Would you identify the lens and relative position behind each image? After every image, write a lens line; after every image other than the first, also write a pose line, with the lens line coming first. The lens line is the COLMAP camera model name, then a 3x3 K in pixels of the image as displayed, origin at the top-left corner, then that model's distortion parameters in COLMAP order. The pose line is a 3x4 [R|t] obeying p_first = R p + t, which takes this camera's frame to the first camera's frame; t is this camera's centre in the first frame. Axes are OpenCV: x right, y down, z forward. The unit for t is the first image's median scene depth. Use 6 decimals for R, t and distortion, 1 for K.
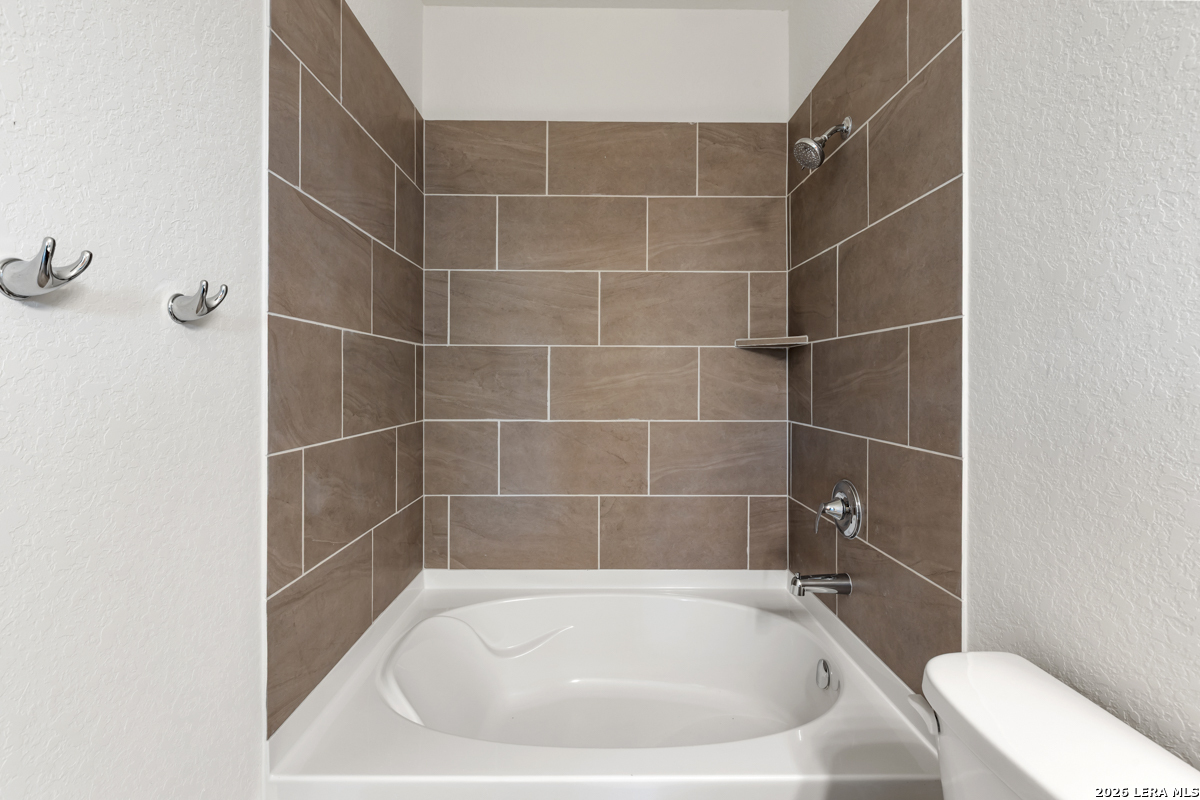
lens RADIAL K [[545.5, 0, 599.0], [0, 545.5, 388.4], [0, 0, 1]] dist [-0.002115, -0.000213]
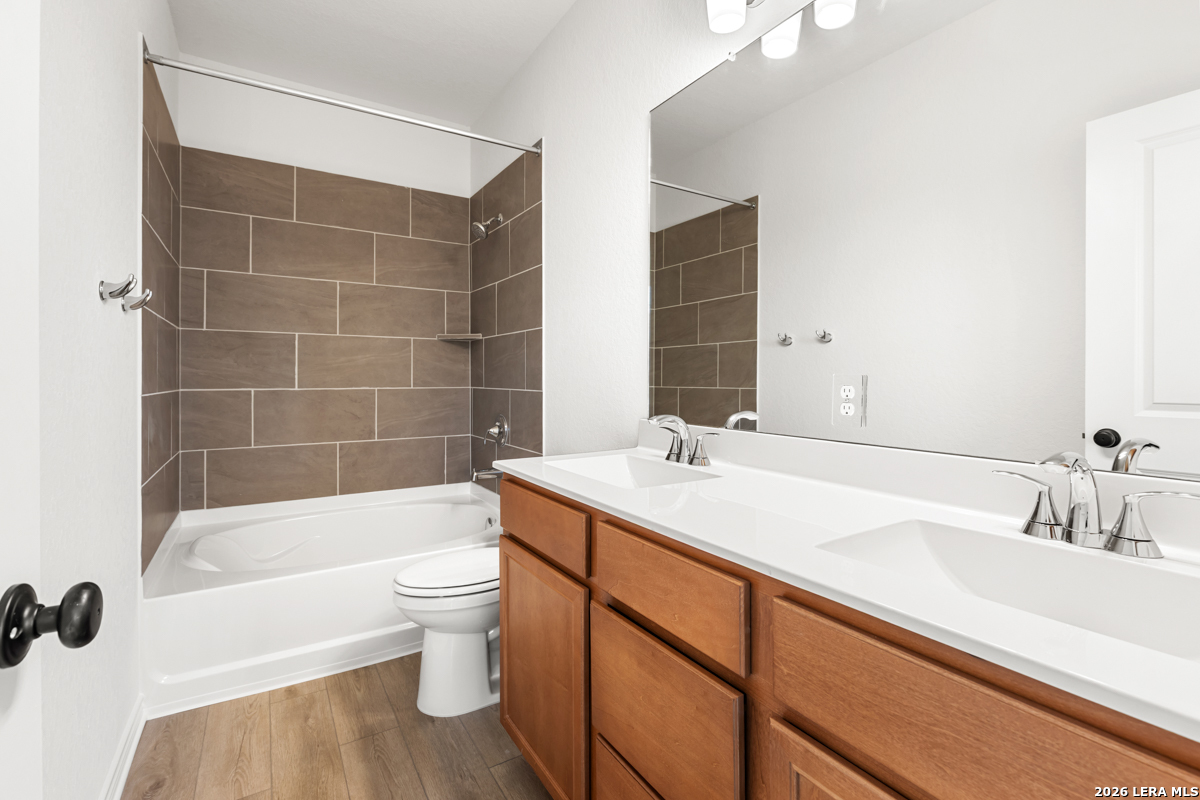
lens RADIAL K [[545.5, 0, 599.4], [0, 545.5, 374.6], [0, 0, 1]] dist [-0.002115, -0.000213]
pose [[0.853120, 0.001976, 0.521711, -0.157175], [0.007497, 0.999843, -0.016046, 0.050816], [-0.521660, 0.017600, 0.852972, -0.536307]]
